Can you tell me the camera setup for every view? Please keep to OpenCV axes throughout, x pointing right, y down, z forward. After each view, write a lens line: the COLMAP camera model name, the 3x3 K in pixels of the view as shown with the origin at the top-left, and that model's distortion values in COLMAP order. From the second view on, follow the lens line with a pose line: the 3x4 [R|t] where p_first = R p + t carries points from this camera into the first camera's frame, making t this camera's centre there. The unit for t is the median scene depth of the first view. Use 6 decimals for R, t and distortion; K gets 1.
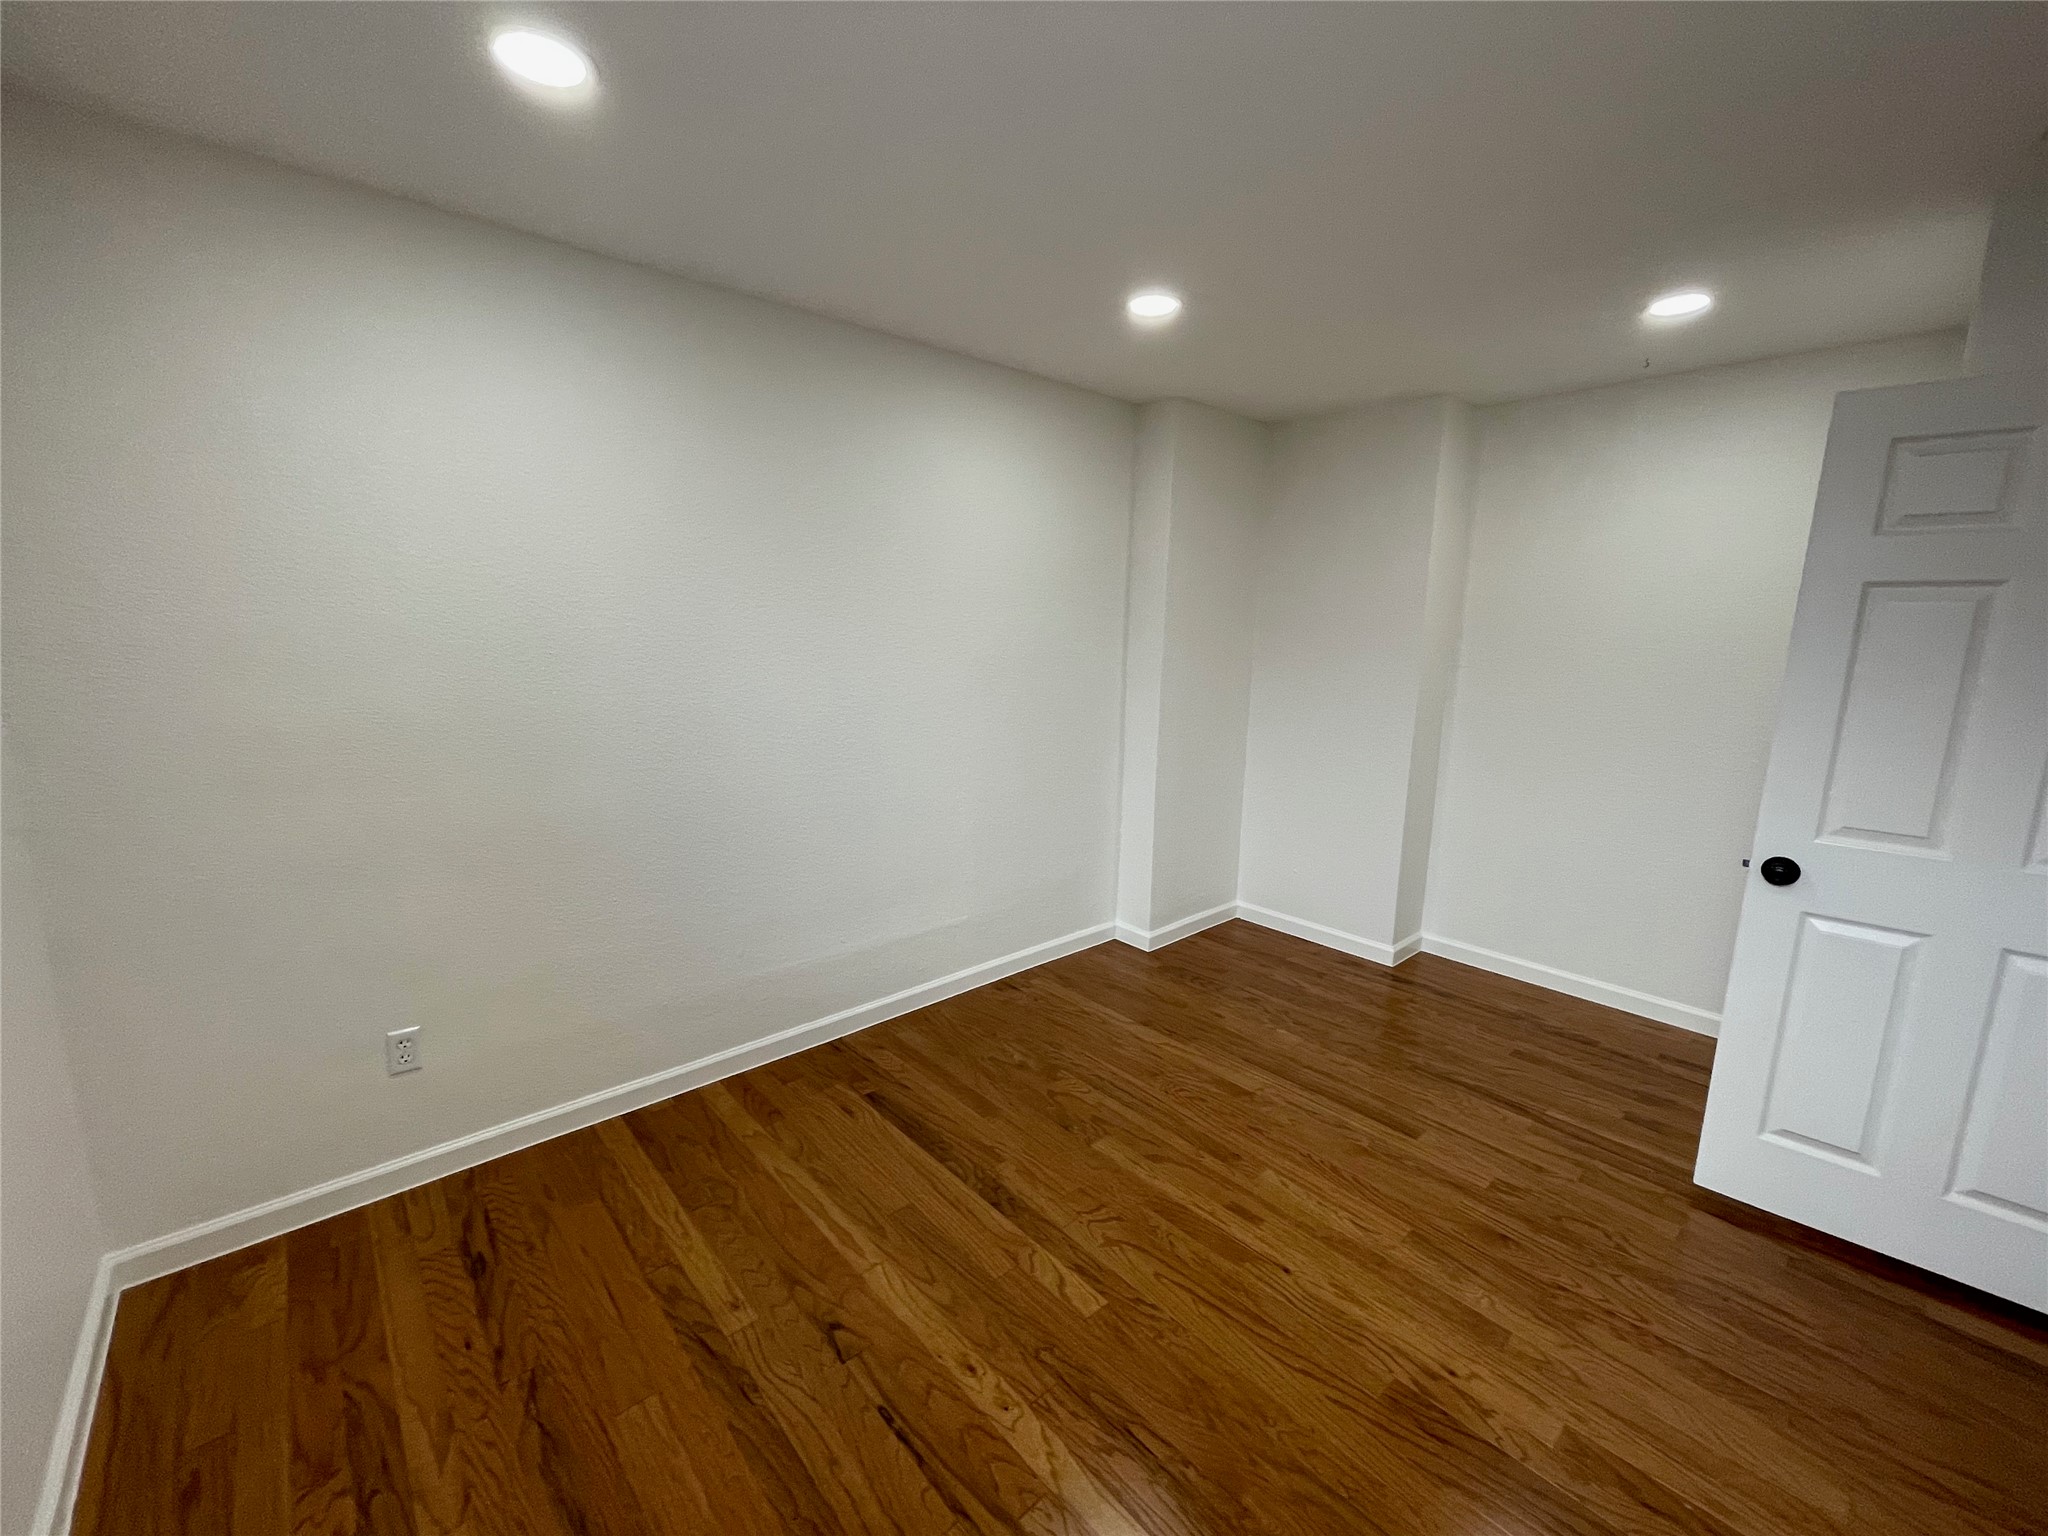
lens RADIAL K [[822.0, 0, 1026.3], [0, 822.0, 768.5], [0, 0, 1]] dist [0.000243, -0.000017]
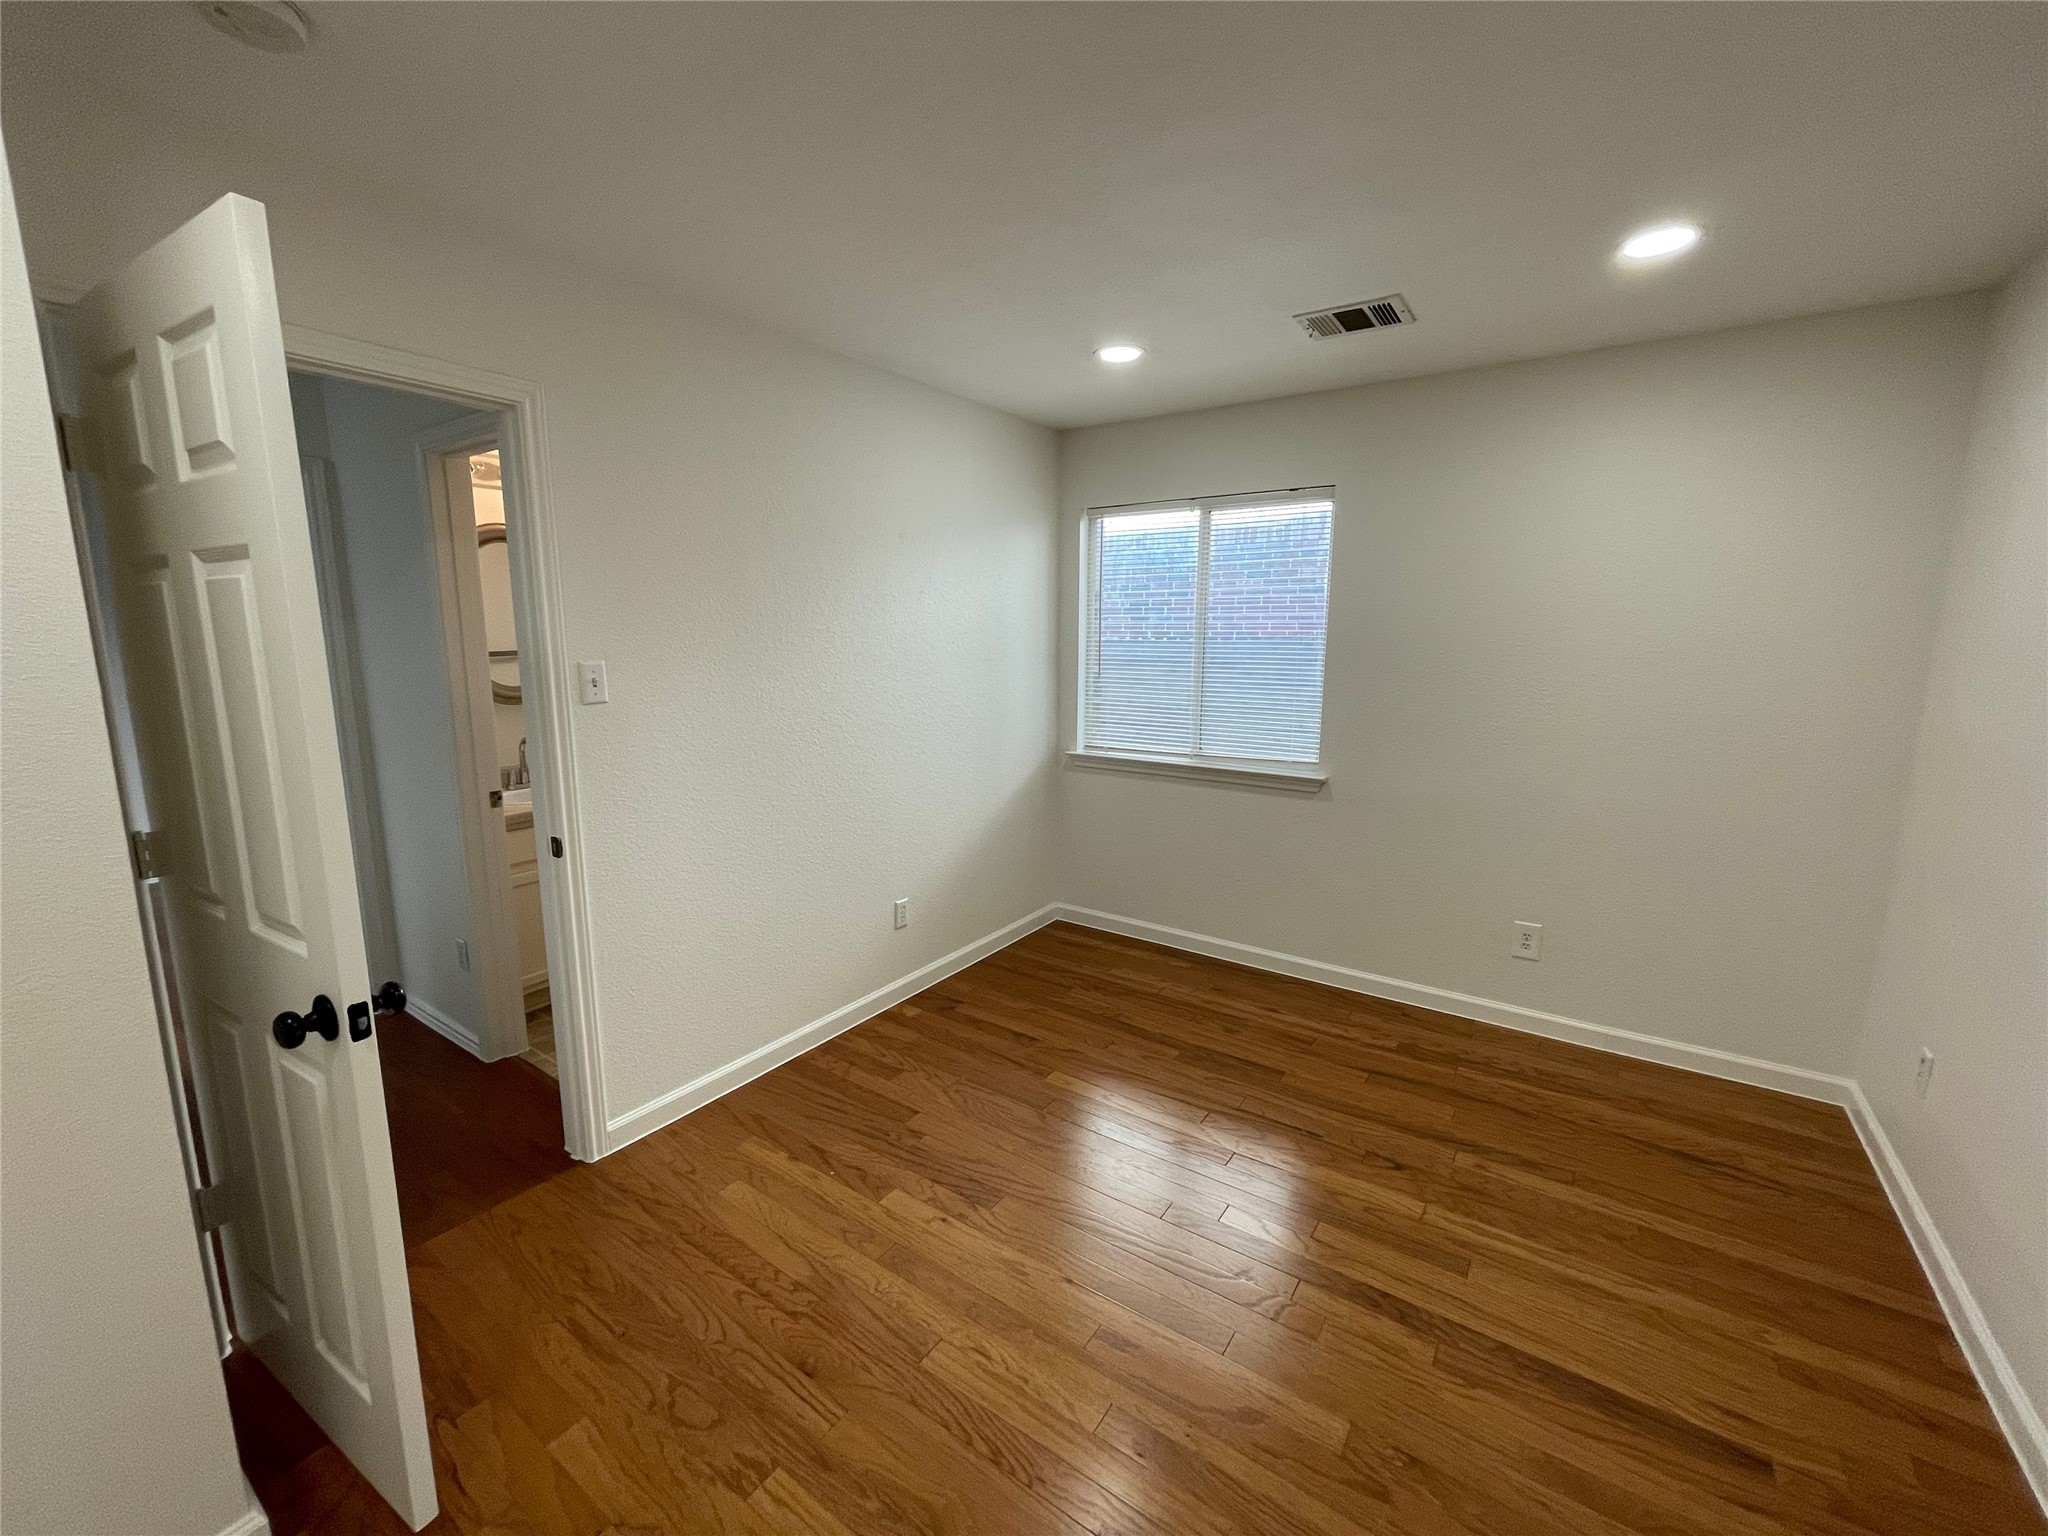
lens RADIAL K [[822.0, 0, 1021.5], [0, 822.0, 770.7], [0, 0, 1]] dist [0.000243, -0.000017]
pose [[-0.972560, 0.020119, -0.231783, 0.610923], [-0.058498, 0.943102, 0.327318, -0.301218], [0.225180, 0.331895, -0.916046, 1.752914]]
